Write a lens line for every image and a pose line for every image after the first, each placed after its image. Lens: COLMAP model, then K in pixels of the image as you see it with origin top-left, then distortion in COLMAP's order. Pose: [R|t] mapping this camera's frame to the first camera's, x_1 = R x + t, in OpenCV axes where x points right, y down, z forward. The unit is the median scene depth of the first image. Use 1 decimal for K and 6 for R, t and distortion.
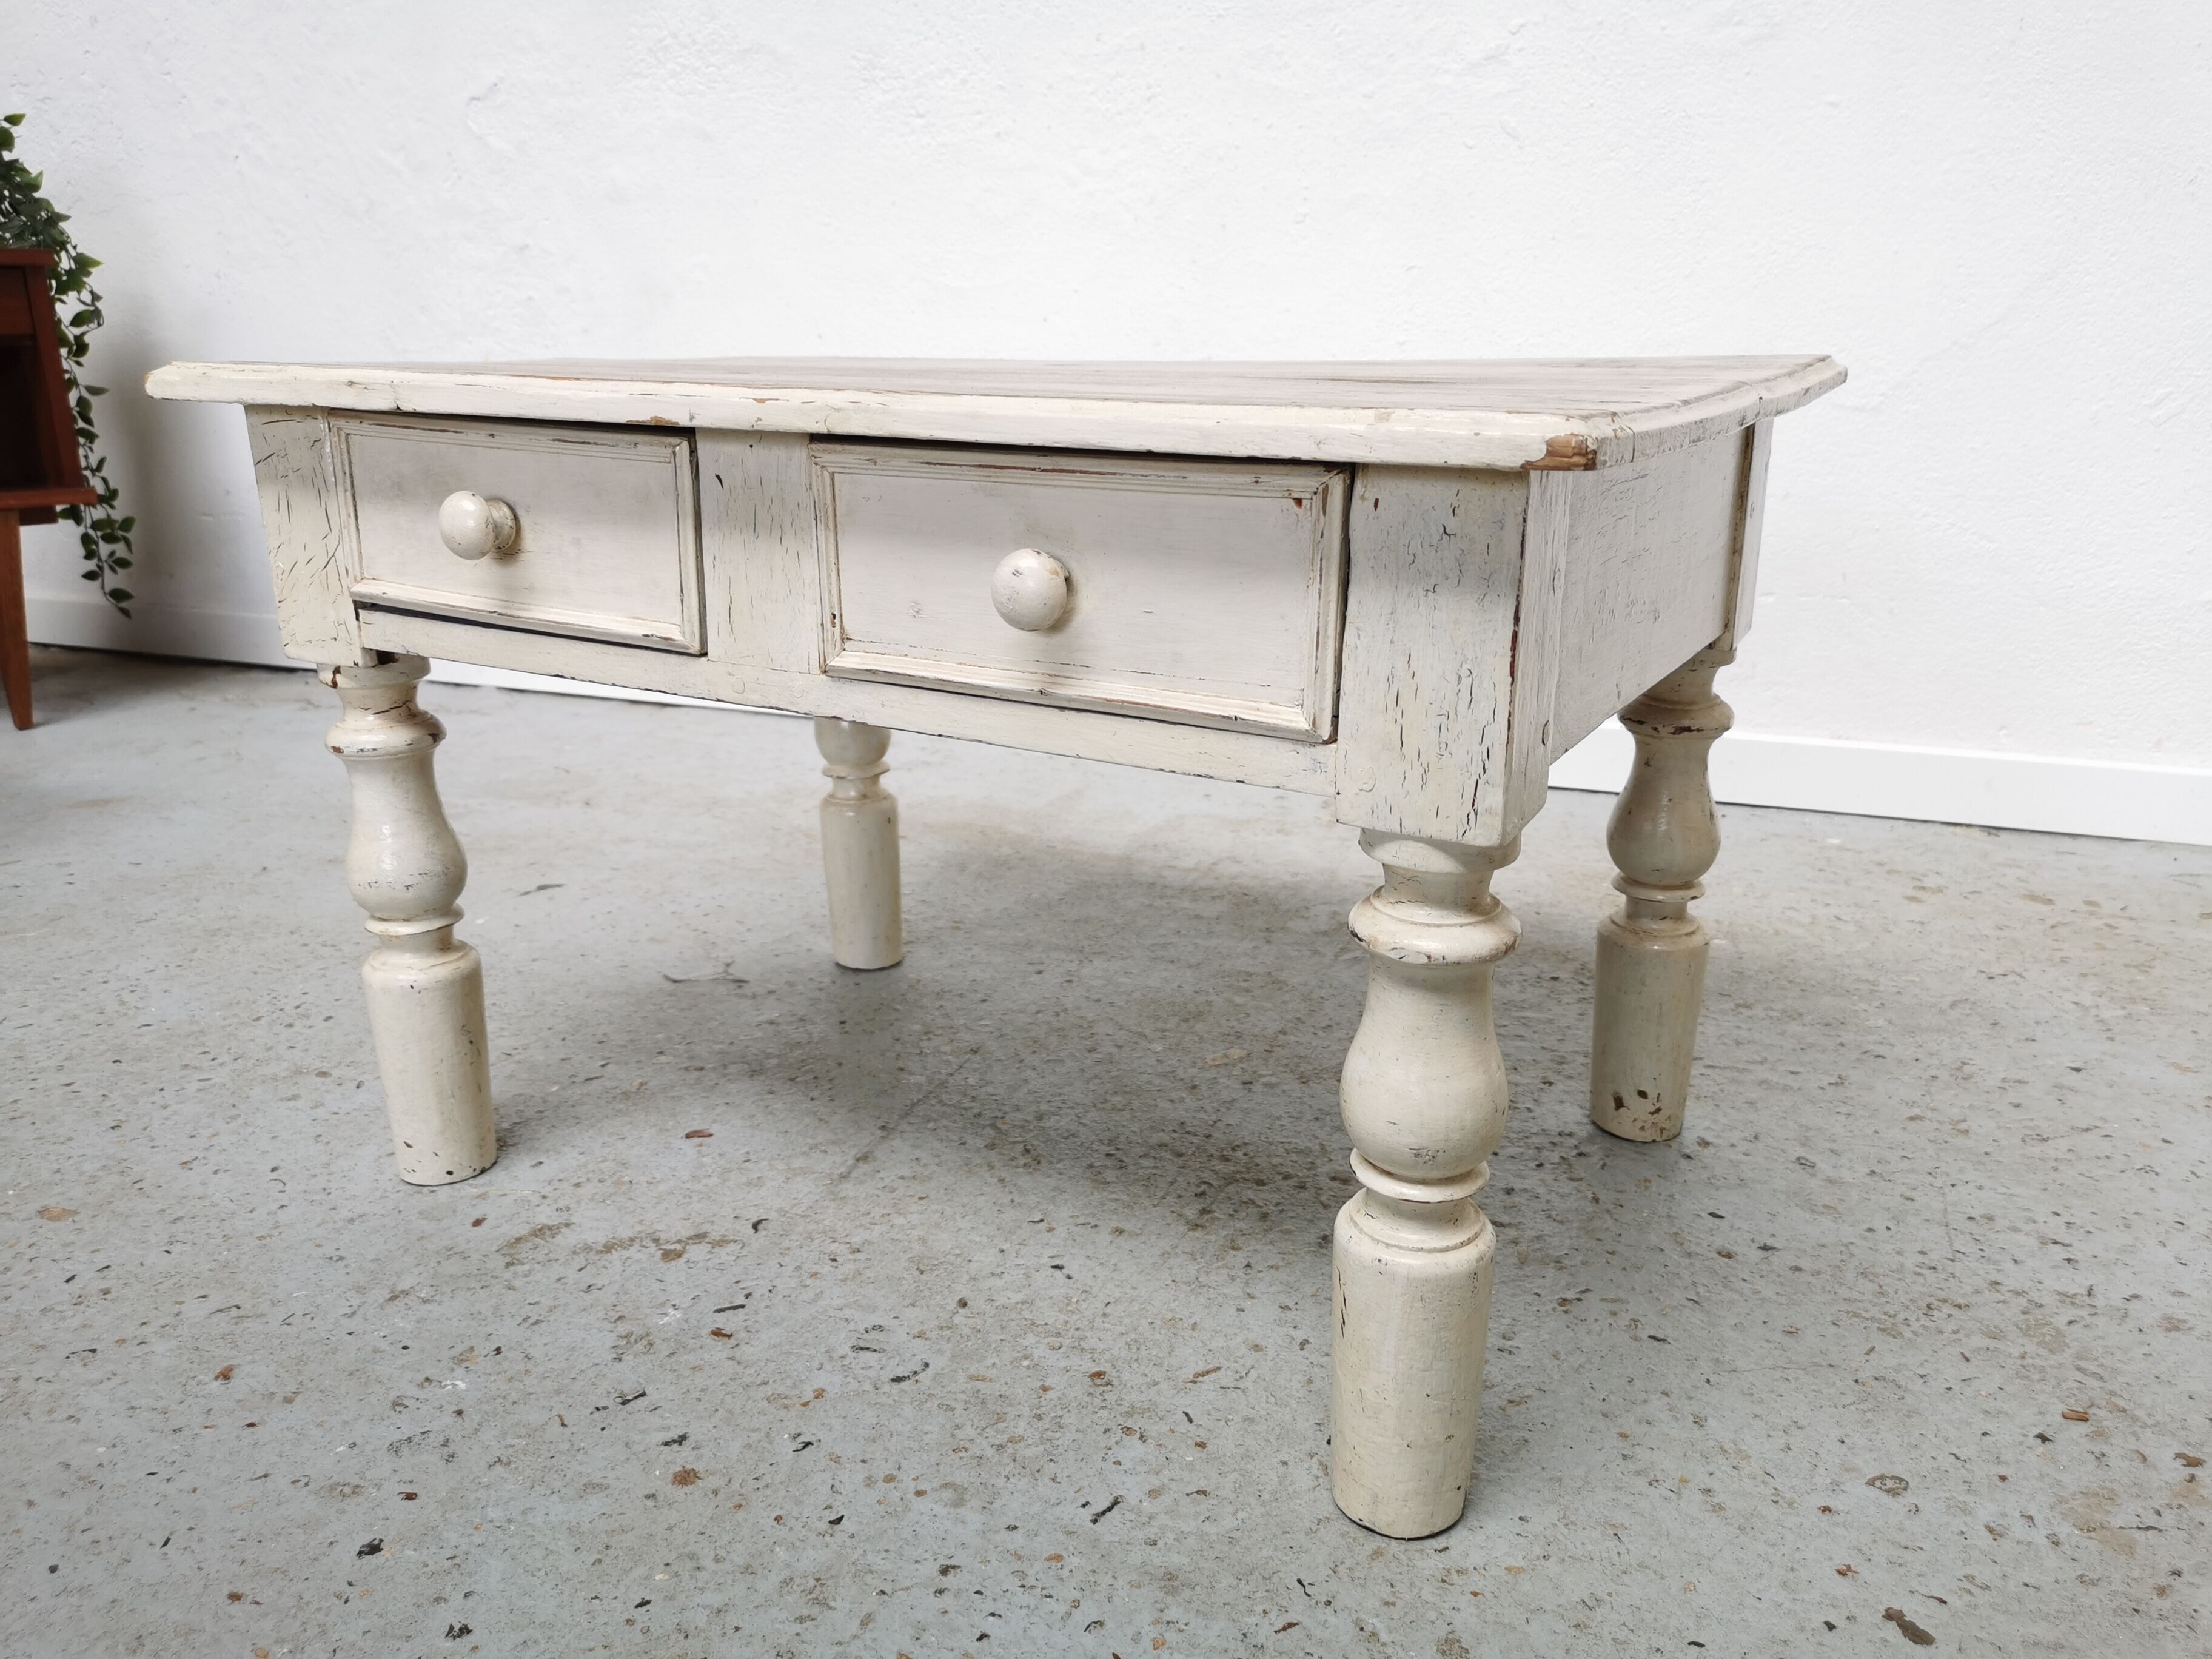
lens RADIAL K [[1713.8, 0, 1104.6], [0, 1713.8, 830.5], [0, 0, 1]] dist [0.058899, -0.072144]
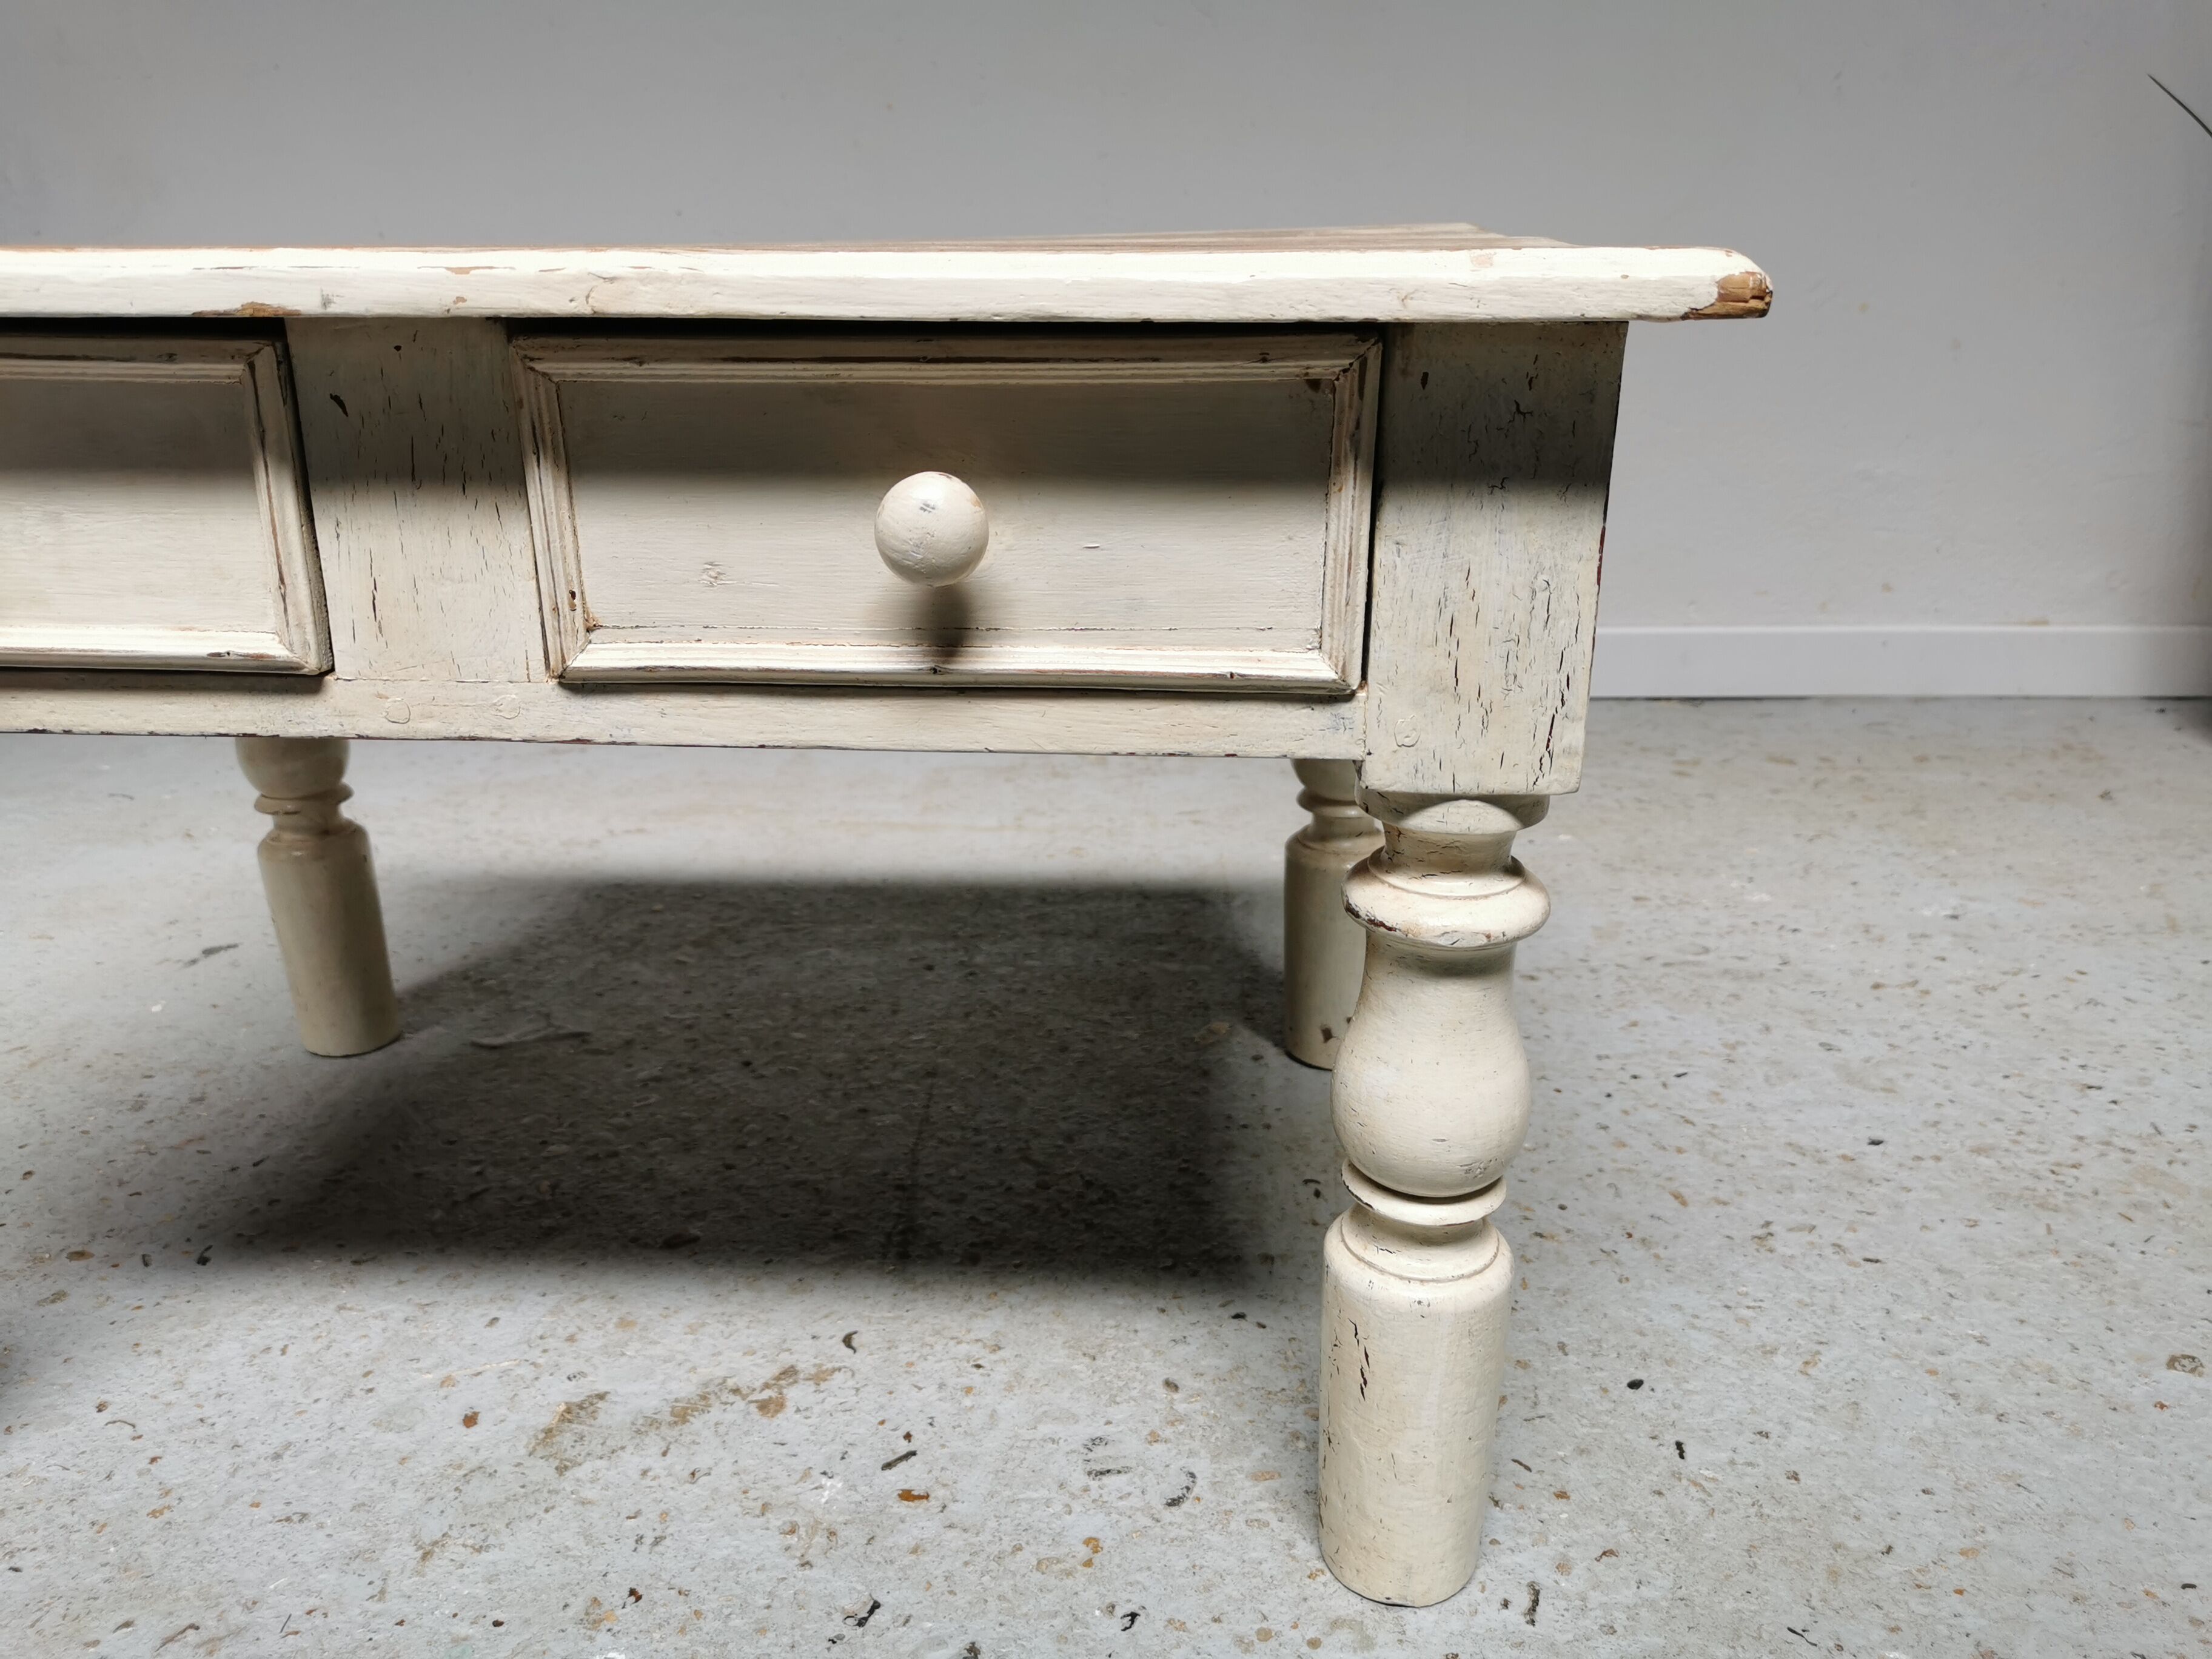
lens RADIAL K [[1720.5, 0, 1105.0], [0, 1720.5, 832.6], [0, 0, 1]] dist [0.059335, -0.079237]
pose [[0.936616, -0.119970, 0.329177, -0.364565], [0.106383, 0.992570, 0.059053, -0.041938], [-0.333815, -0.020292, 0.942420, 0.243188]]
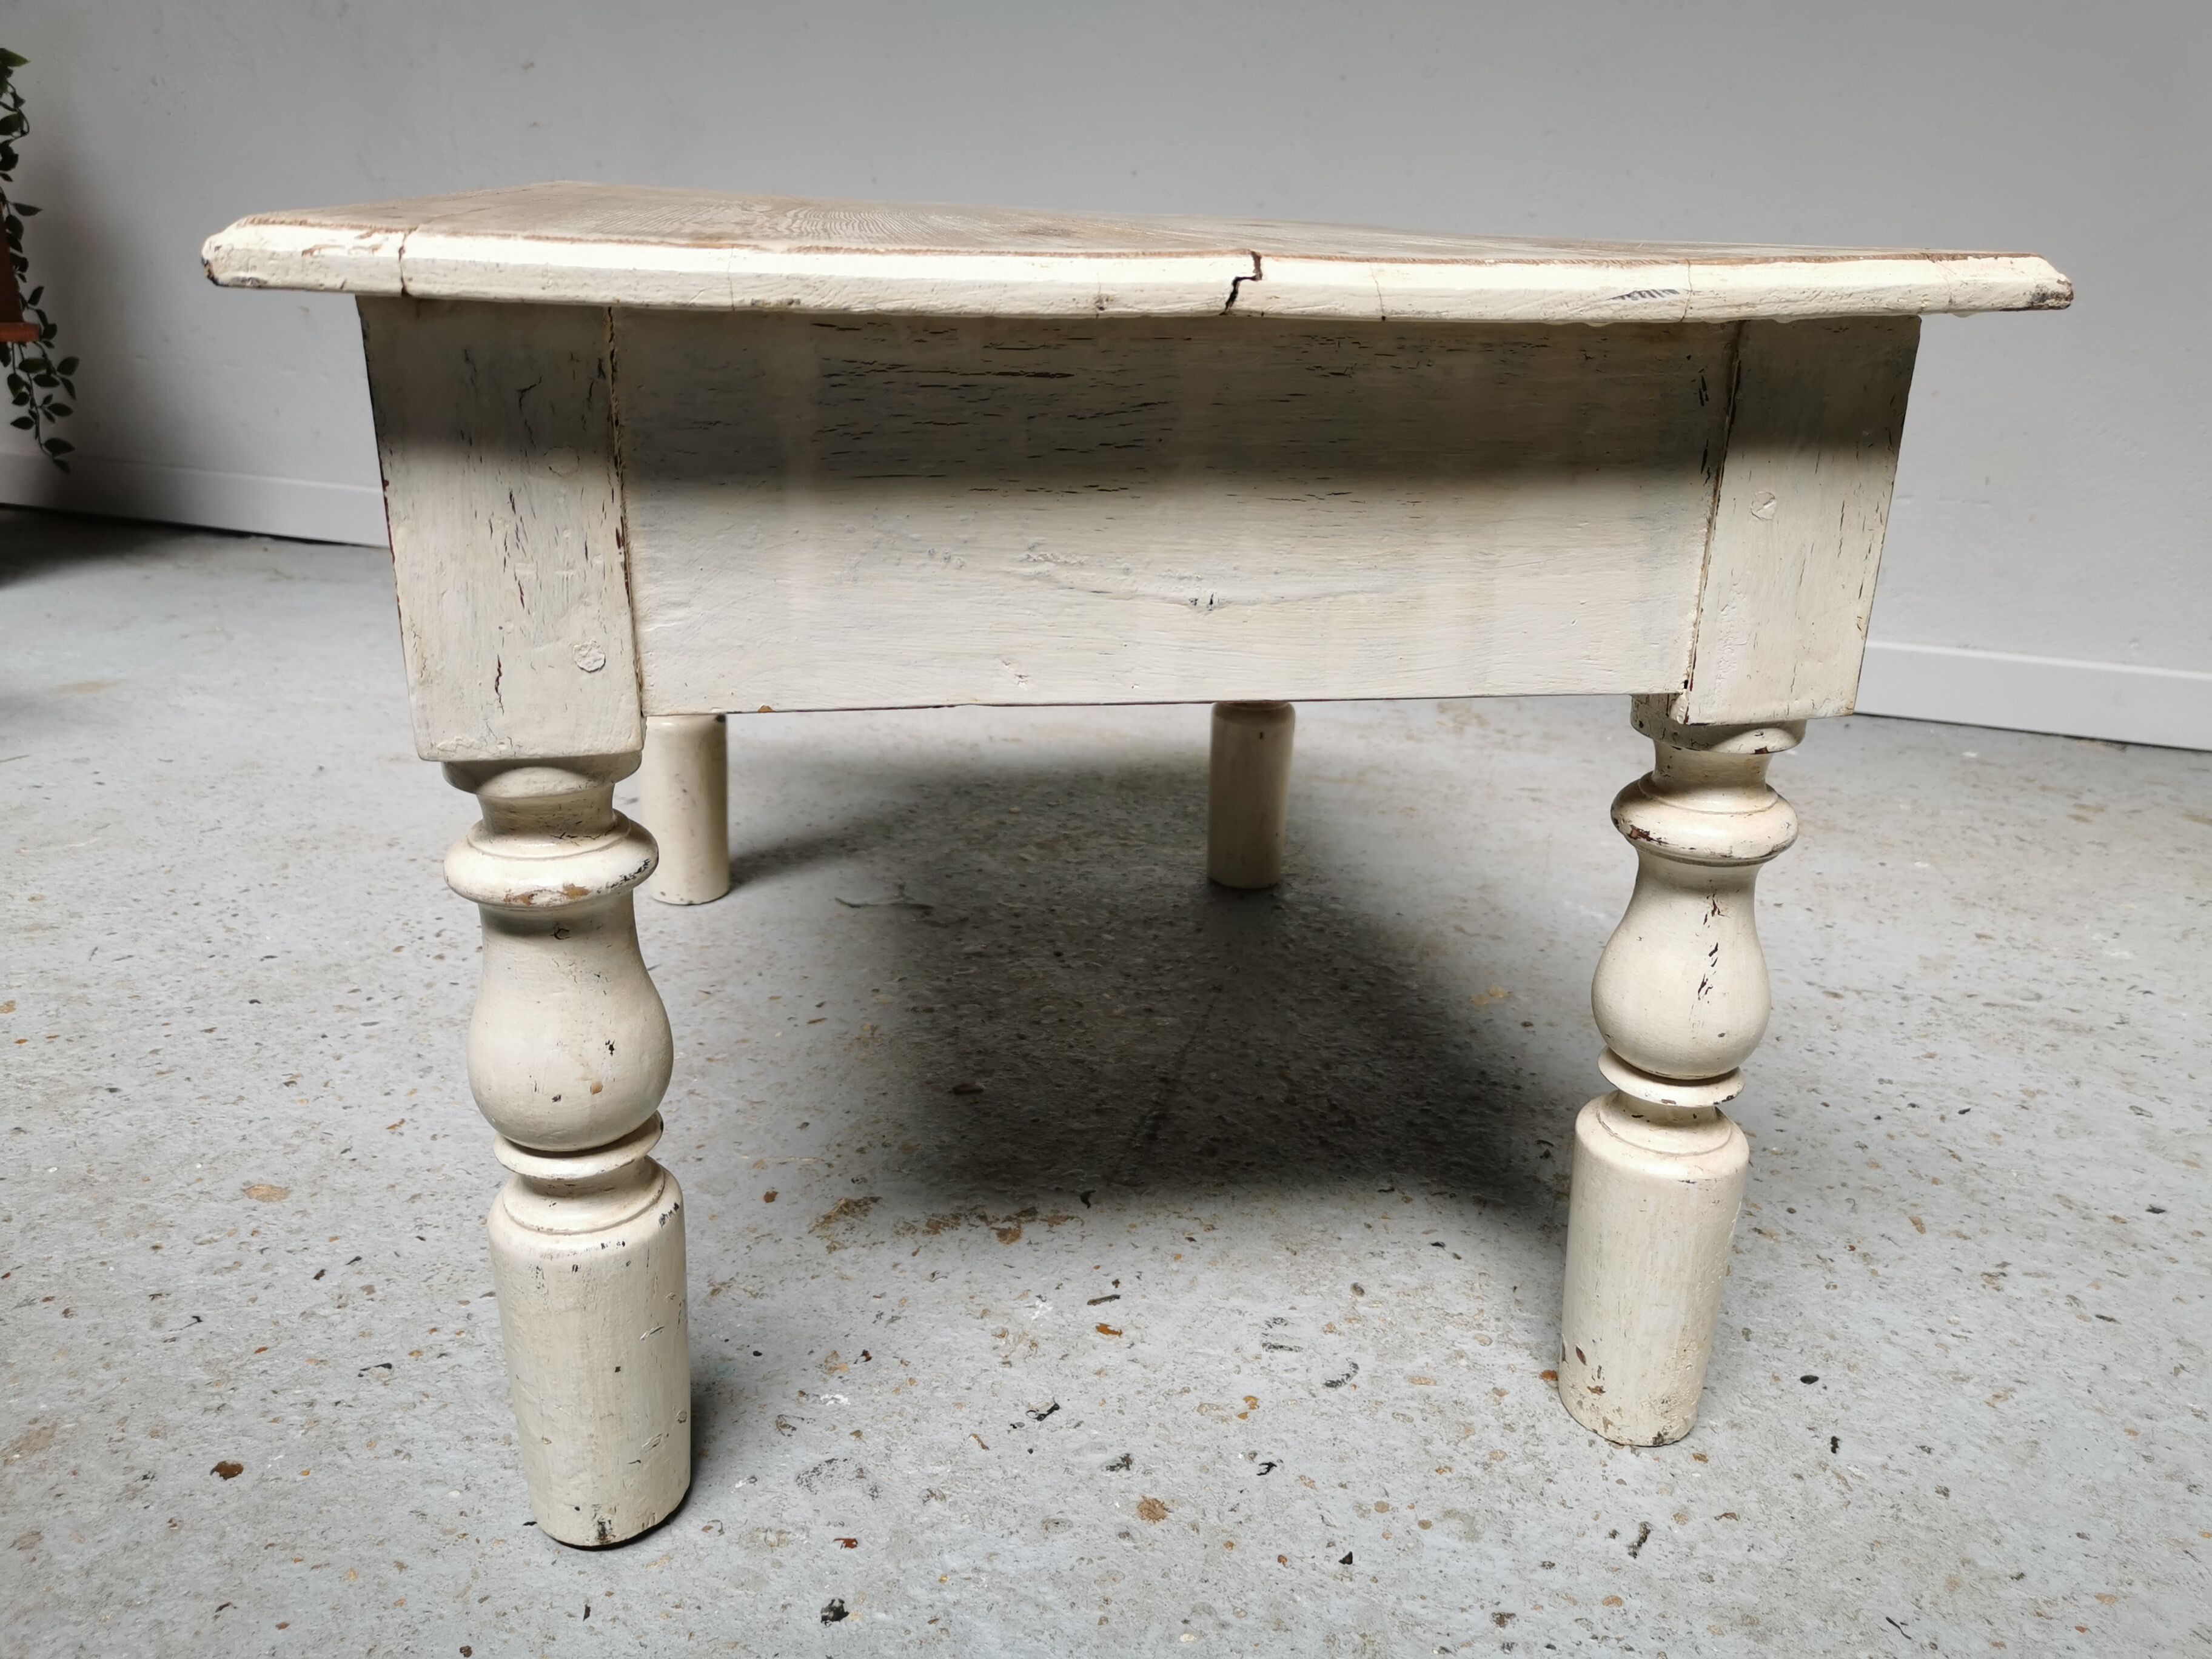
lens RADIAL K [[1705.7, 0, 1103.5], [0, 1705.7, 856.9], [0, 0, 1]] dist [0.058130, -0.072590]
pose [[0.995684, 0.005357, 0.092649, -0.309975], [-0.013545, 0.996031, 0.087971, -0.030140], [-0.091810, -0.088846, 0.991805, 0.144673]]
